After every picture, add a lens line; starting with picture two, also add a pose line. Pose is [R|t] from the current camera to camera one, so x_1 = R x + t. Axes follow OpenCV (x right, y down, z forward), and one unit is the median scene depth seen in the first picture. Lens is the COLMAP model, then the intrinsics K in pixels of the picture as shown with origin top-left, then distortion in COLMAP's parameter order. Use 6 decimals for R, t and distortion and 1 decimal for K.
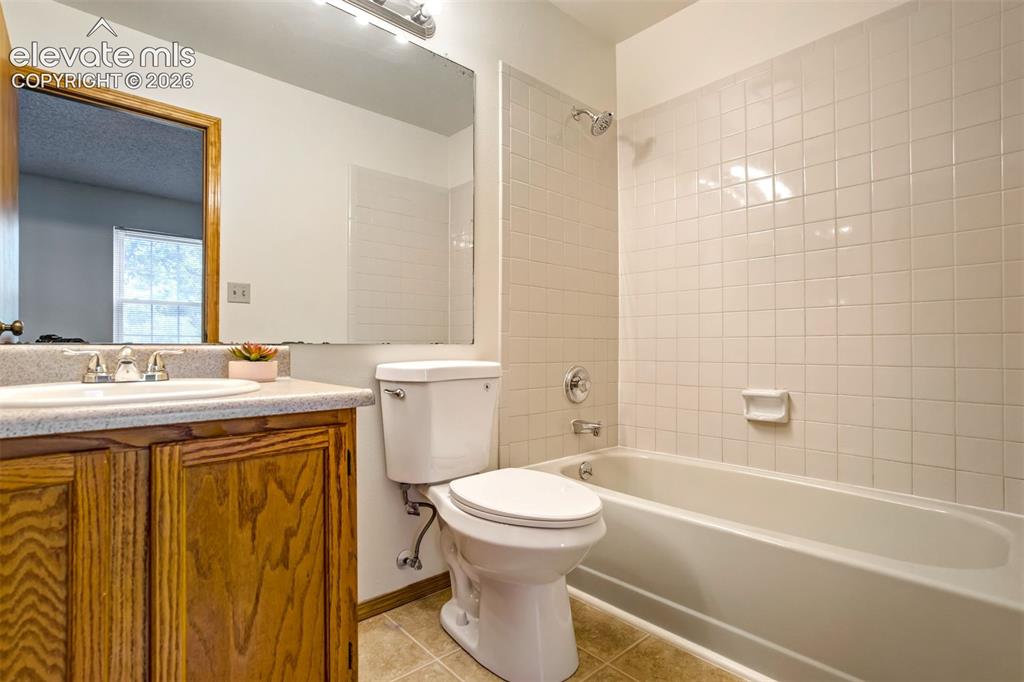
lens RADIAL K [[472.6, 0, 518.4], [0, 472.6, 346.4], [0, 0, 1]] dist [-0.009626, 0.001983]
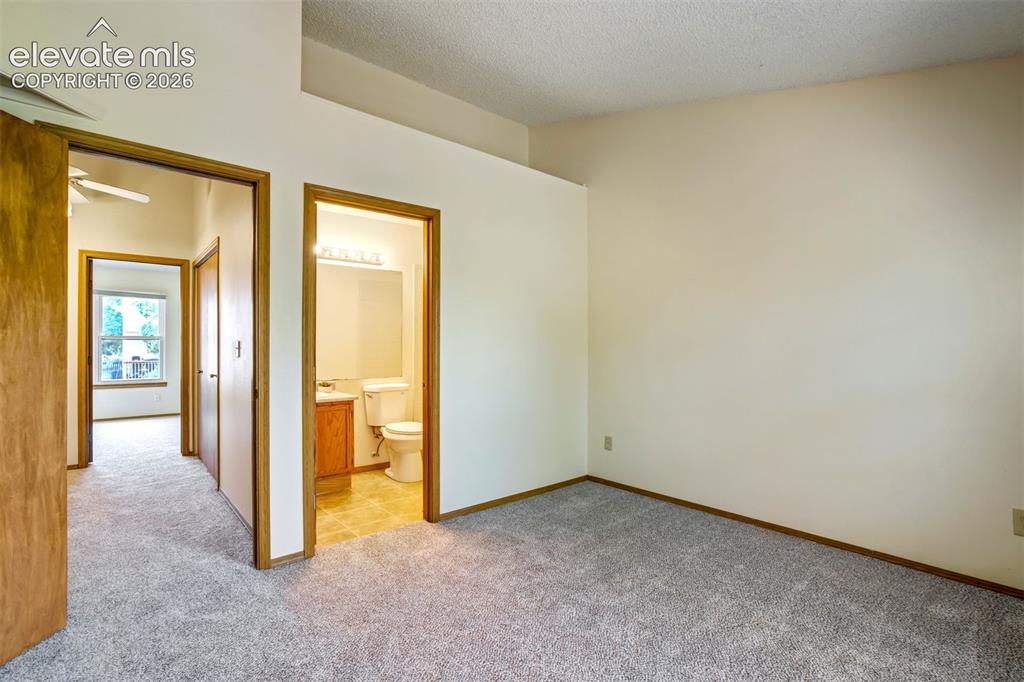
lens RADIAL K [[472.6, 0, 507.5], [0, 472.6, 342.2], [0, 0, 1]] dist [-0.009626, 0.001983]
pose [[0.997806, -0.005020, -0.066017, 0.820449], [0.004754, 0.999980, -0.004190, -0.226392], [0.066037, 0.003867, 0.997810, -1.947419]]
